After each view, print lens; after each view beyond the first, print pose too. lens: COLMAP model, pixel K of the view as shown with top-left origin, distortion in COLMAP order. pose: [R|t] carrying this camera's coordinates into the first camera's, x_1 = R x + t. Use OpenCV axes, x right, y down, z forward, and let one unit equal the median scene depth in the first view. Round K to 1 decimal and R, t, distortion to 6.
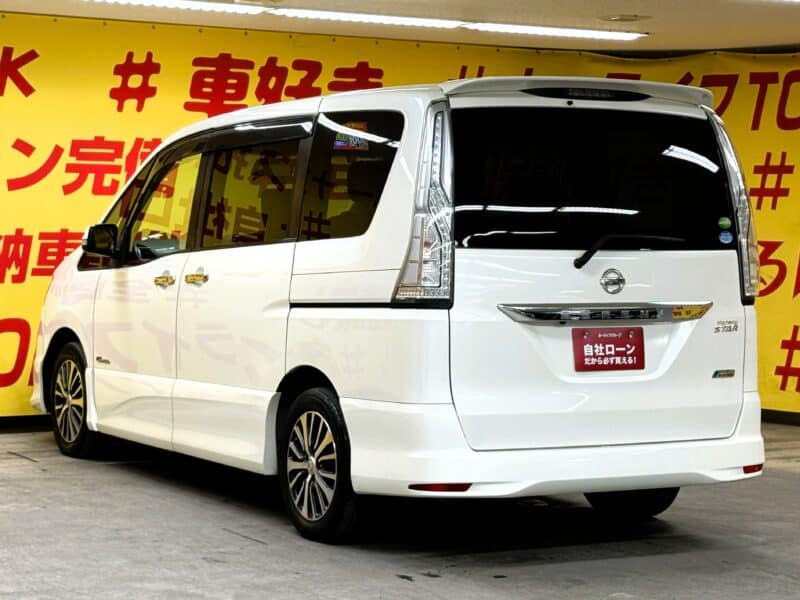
lens RADIAL K [[1783.9, 0, 400.0], [0, 1783.9, 300.0], [0, 0, 1]] dist [0.344258, -0.536452]
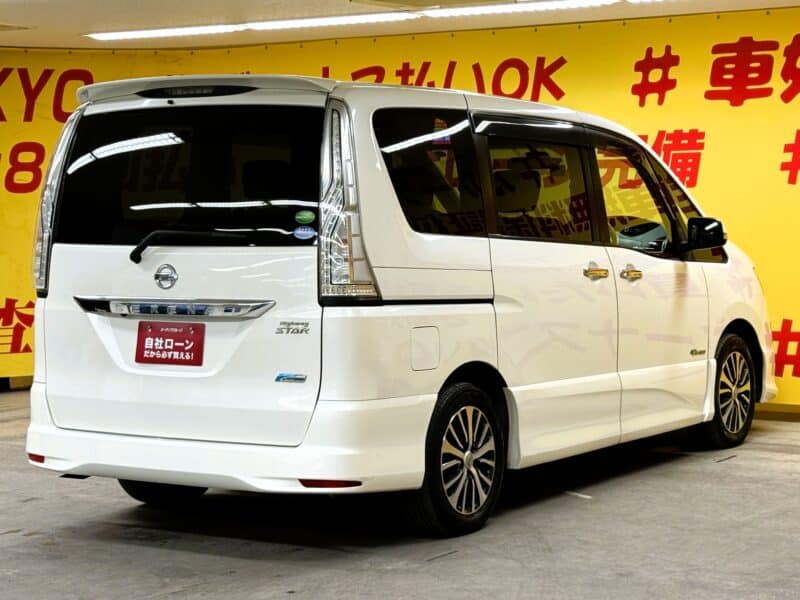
lens RADIAL K [[1765.4, 0, 400.0], [0, 1765.4, 300.0], [0, 0, 1]] dist [-0.018133, 0.402654]
pose [[0.500514, 0.032401, -0.865122, 1.001227], [-0.024593, 0.999428, 0.023202, -0.022494], [0.865379, 0.009663, 0.501025, 0.589052]]
